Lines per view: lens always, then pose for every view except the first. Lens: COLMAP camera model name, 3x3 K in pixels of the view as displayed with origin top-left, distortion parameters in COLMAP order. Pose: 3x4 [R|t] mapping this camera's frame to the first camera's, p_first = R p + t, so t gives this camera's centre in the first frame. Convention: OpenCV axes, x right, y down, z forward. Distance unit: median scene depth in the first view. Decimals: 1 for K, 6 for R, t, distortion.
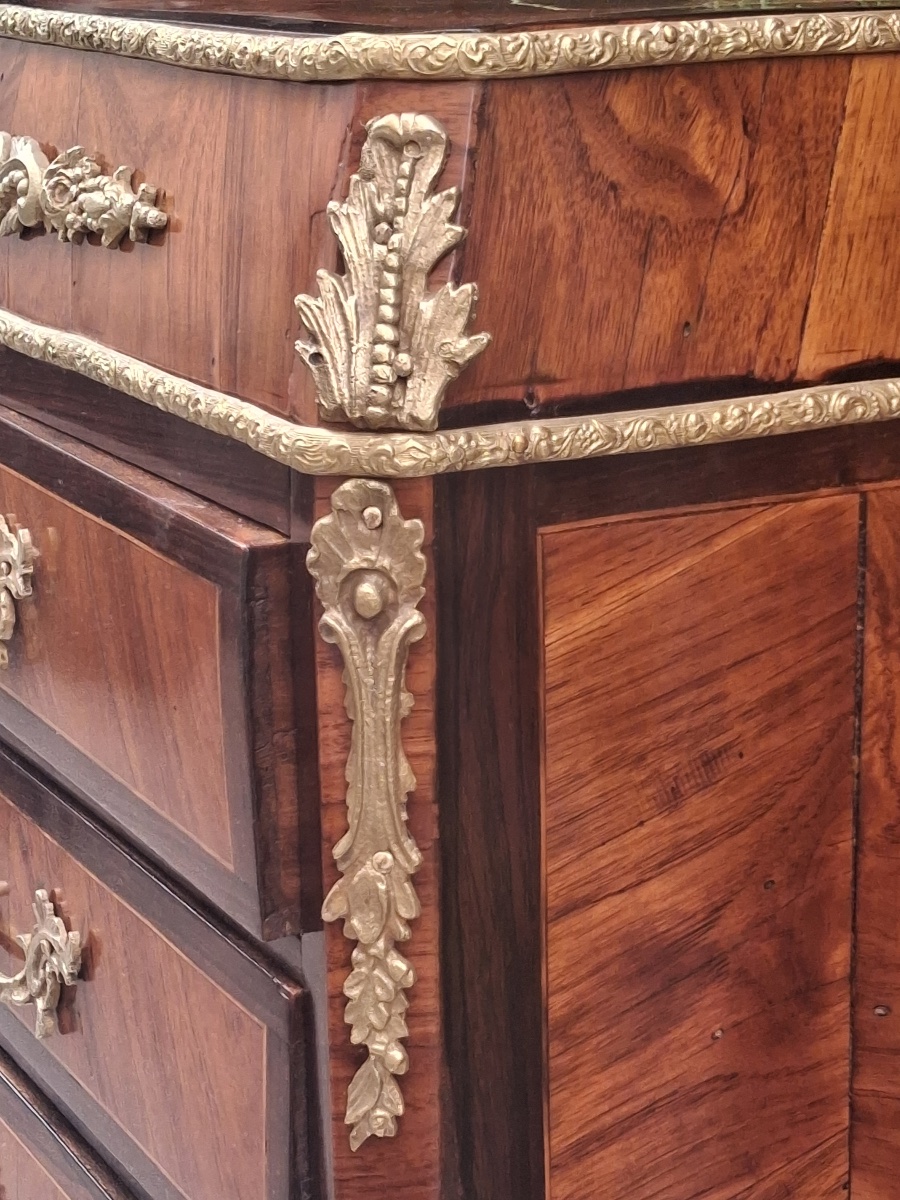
lens RADIAL K [[2543.2, 0, 450.0], [0, 2543.2, 600.0], [0, 0, 1]] dist [0.213203, -0.531924]
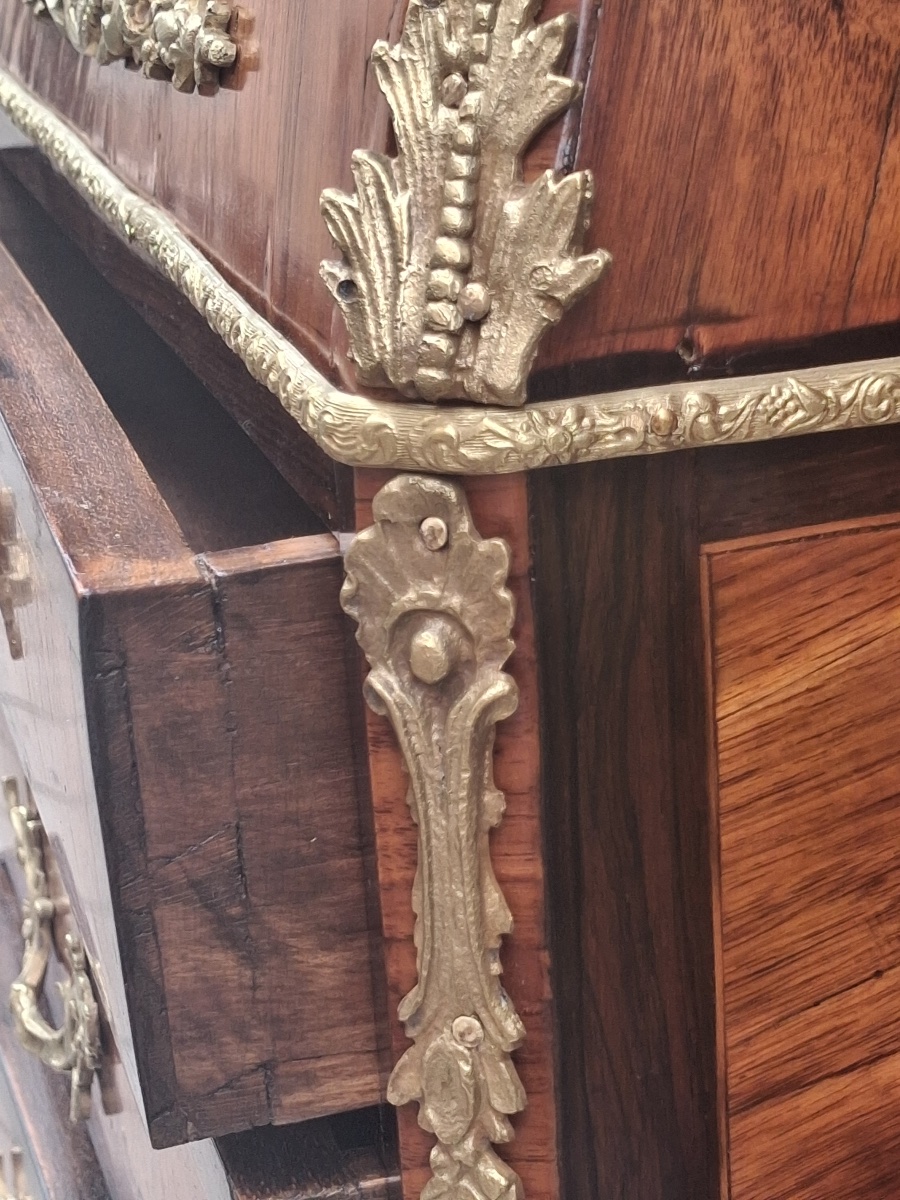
lens RADIAL K [[2543.2, 0, 450.0], [0, 2543.2, 600.0], [0, 0, 1]] dist [0.213203, -0.531924]
pose [[0.978955, 0.028522, -0.202073, 0.103241], [-0.009208, 0.995350, 0.095885, -0.075940], [0.203868, -0.092007, 0.974665, 0.352513]]
